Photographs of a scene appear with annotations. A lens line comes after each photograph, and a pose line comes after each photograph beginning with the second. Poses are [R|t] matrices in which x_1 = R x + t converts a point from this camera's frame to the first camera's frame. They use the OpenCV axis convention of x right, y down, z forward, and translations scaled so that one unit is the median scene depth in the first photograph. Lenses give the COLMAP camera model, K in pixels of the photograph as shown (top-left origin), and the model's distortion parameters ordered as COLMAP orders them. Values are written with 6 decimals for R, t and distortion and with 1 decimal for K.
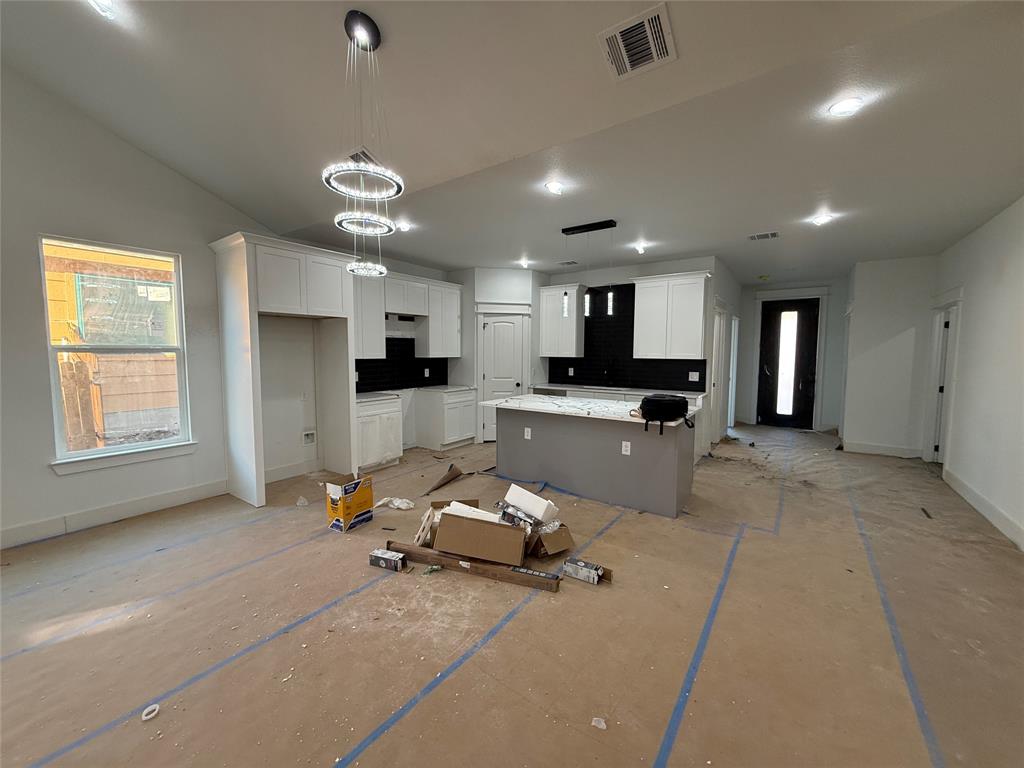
lens RADIAL K [[403.3, 0, 511.1], [0, 403.3, 381.3], [0, 0, 1]] dist [0.000630, 0.000073]
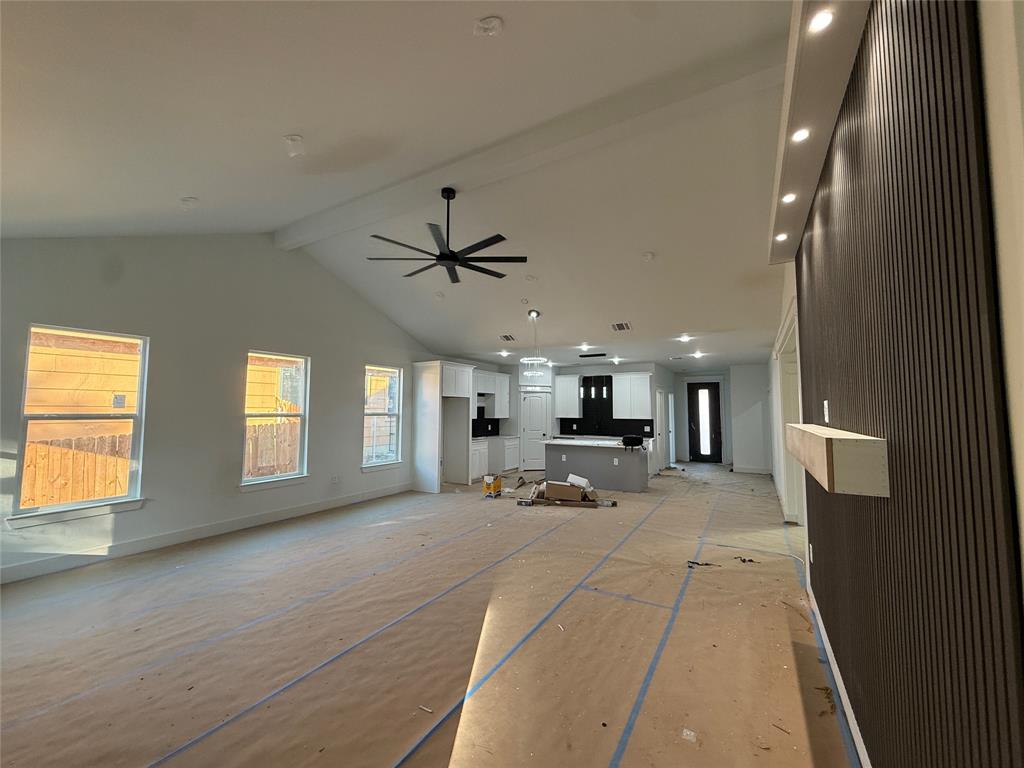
lens RADIAL K [[403.3, 0, 511.1], [0, 403.3, 381.3], [0, 0, 1]] dist [0.000630, 0.000073]
pose [[0.996292, 0.007310, 0.085722, -0.275750], [0.005522, 0.988897, -0.148499, 0.038442], [-0.085855, 0.148422, 0.985190, -0.676614]]
